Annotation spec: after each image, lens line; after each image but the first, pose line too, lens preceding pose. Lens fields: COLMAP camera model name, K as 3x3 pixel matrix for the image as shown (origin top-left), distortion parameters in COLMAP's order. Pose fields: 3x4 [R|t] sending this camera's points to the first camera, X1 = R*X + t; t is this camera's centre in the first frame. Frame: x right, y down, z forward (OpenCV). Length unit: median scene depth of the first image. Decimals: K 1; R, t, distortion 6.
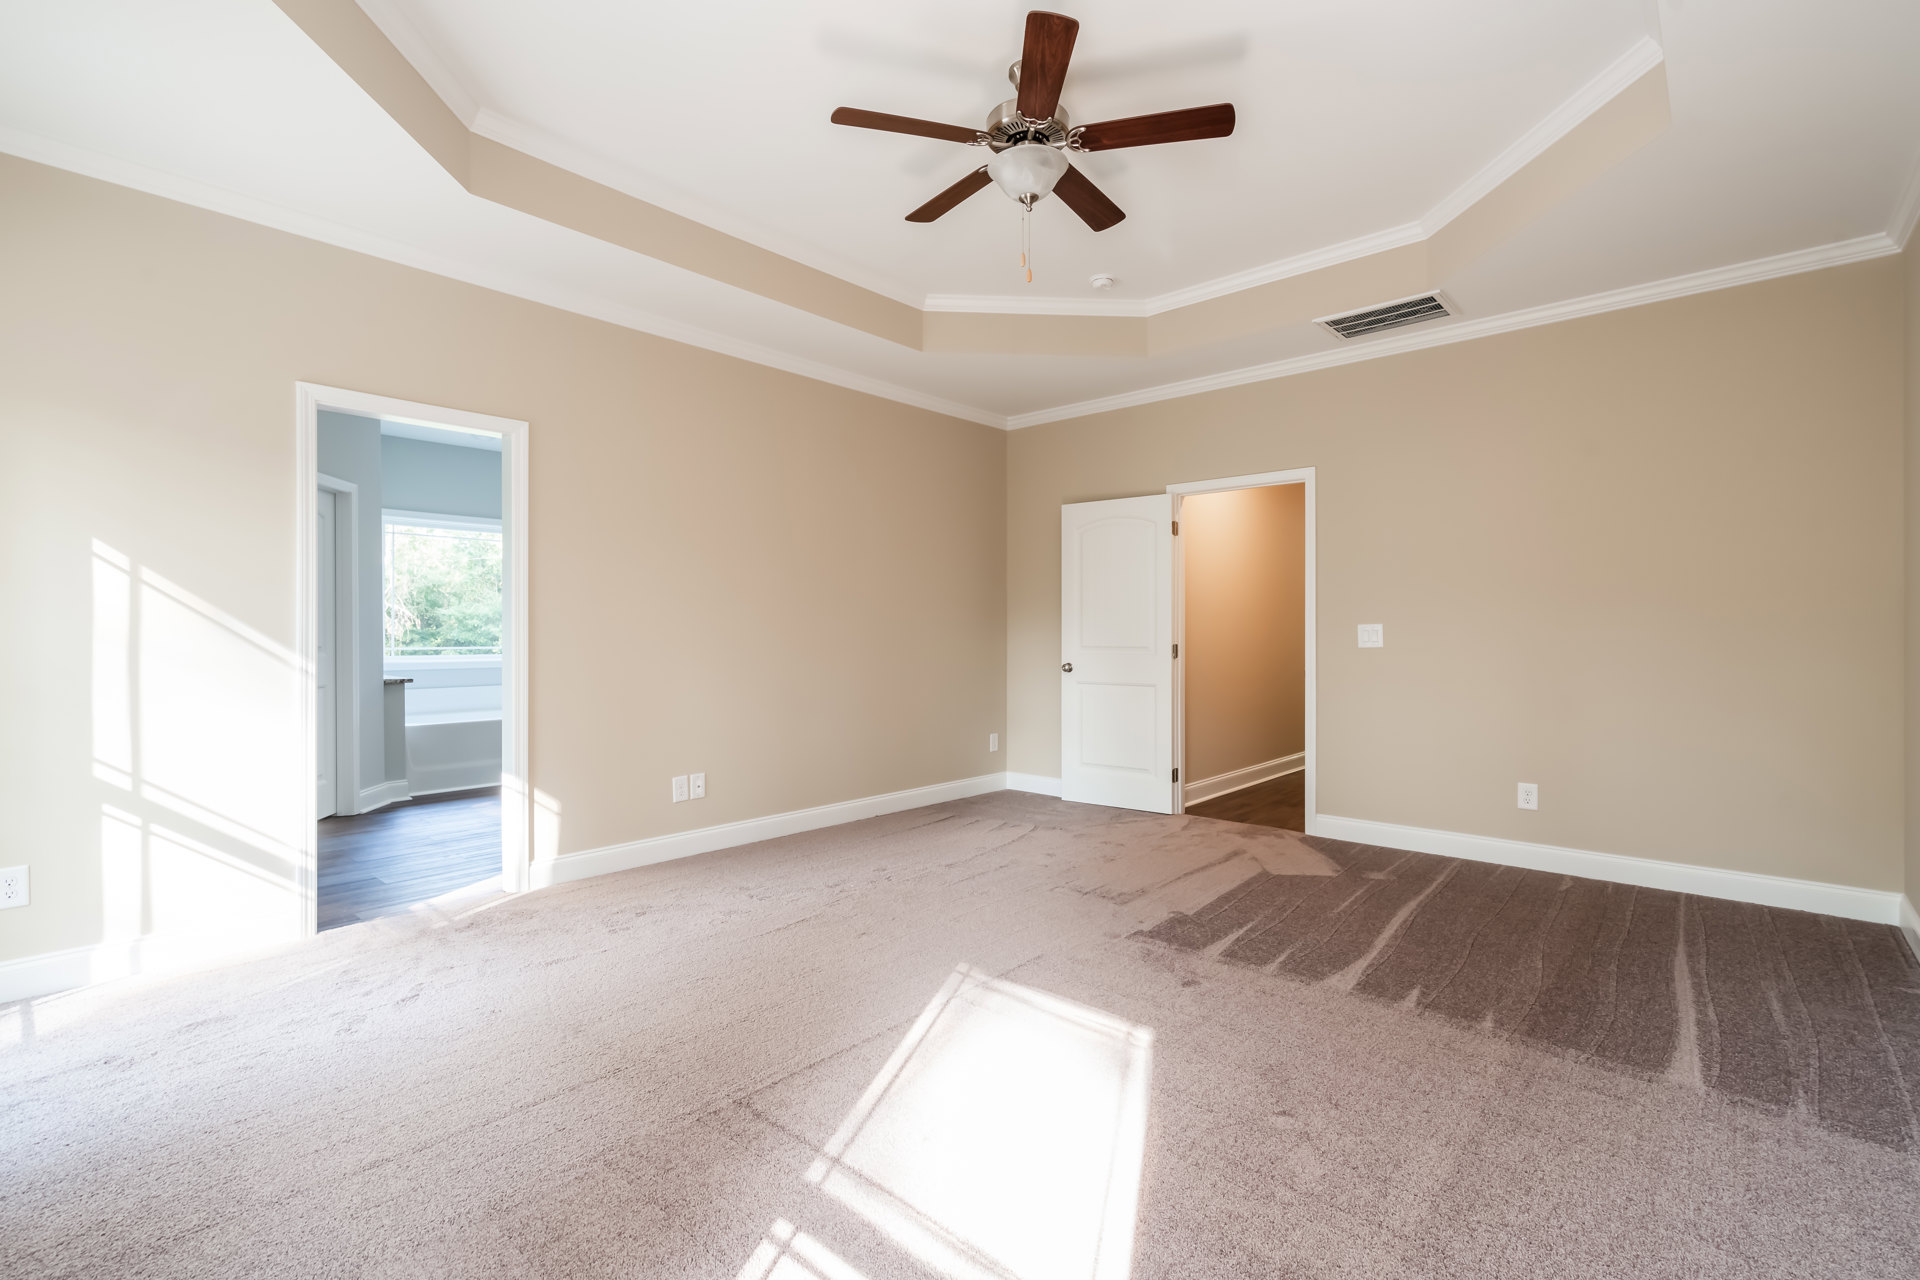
lens RADIAL K [[852.1, 0, 961.4], [0, 852.1, 635.4], [0, 0, 1]] dist [-0.004339, -0.000115]
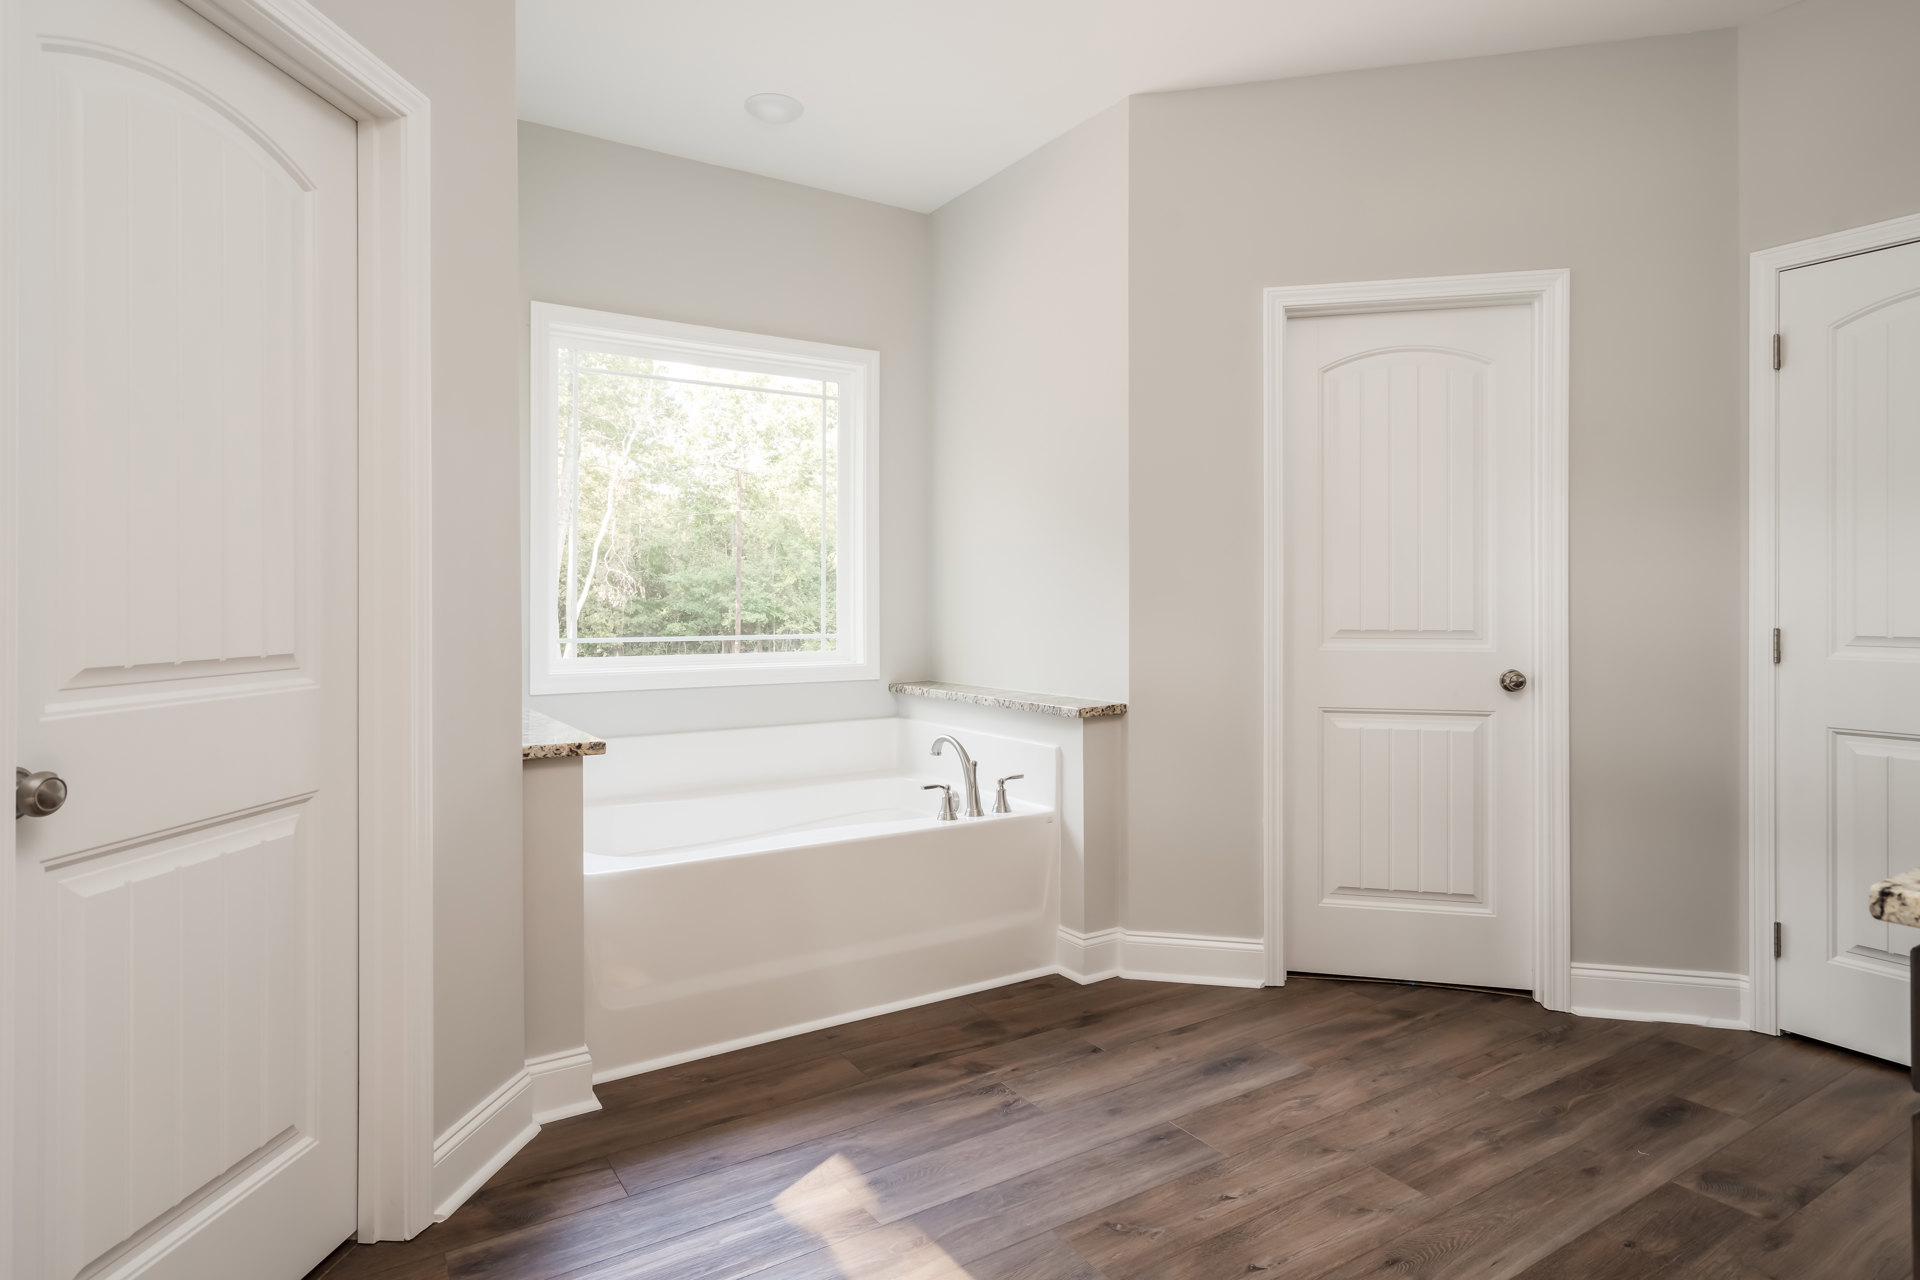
lens RADIAL K [[1063.6, 0, 967.1], [0, 1063.6, 598.2], [0, 0, 1]] dist [0.003521, 0.000488]
pose [[0.962846, -0.003571, -0.270028, -0.039837], [0.001877, 0.999977, -0.006530, -0.000219], [0.270045, 0.005780, 0.962830, 0.064288]]
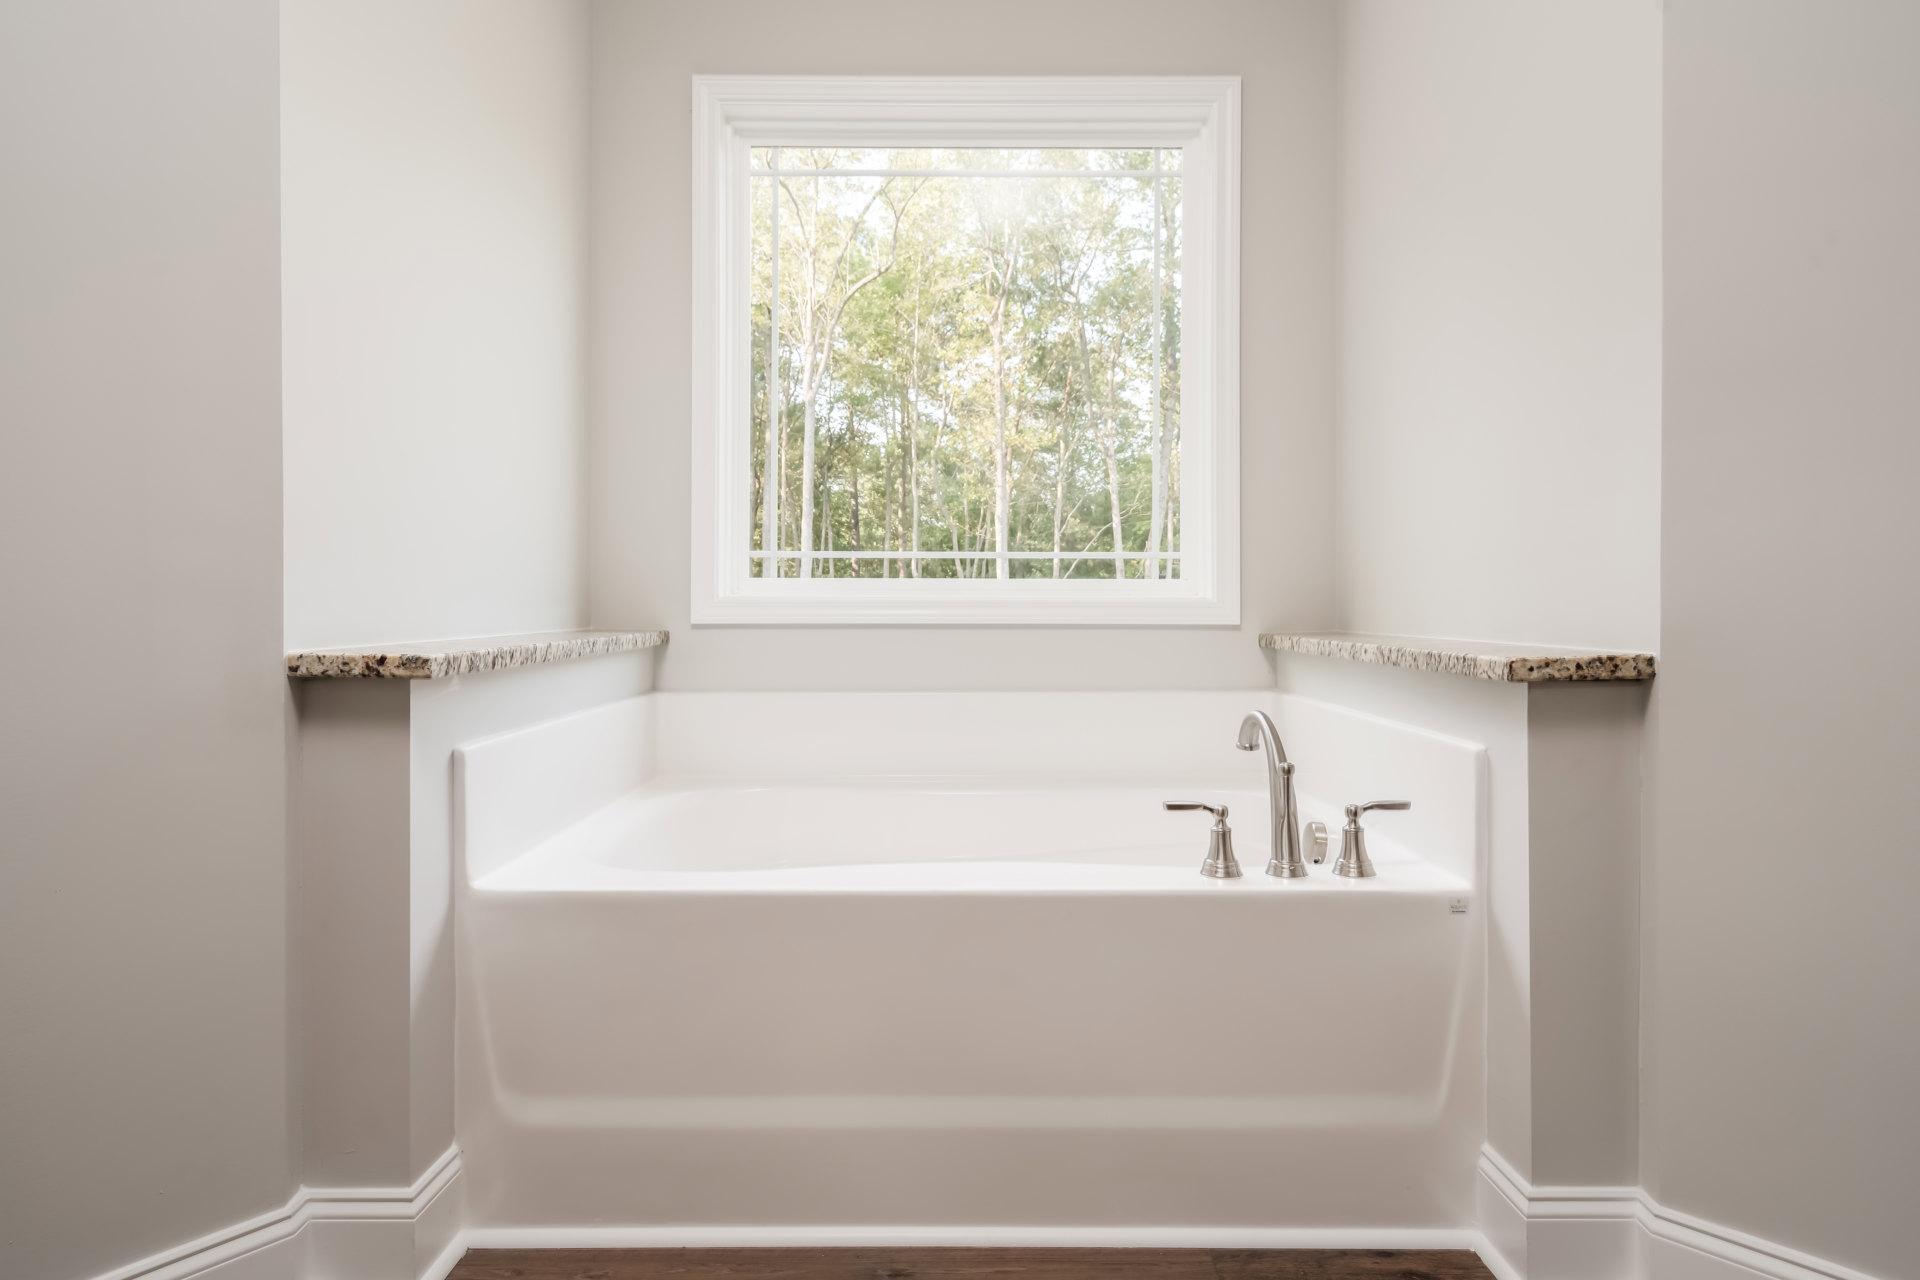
lens RADIAL K [[1072.3, 0, 1034.0], [0, 1072.3, 609.2], [0, 0, 1]] dist [-0.001889, 0.003553]
pose [[0.659148, -0.007010, -0.751981, -0.038088], [-0.001752, 0.999940, -0.010857, 0.004418], [0.752012, 0.008474, 0.659095, 0.095923]]
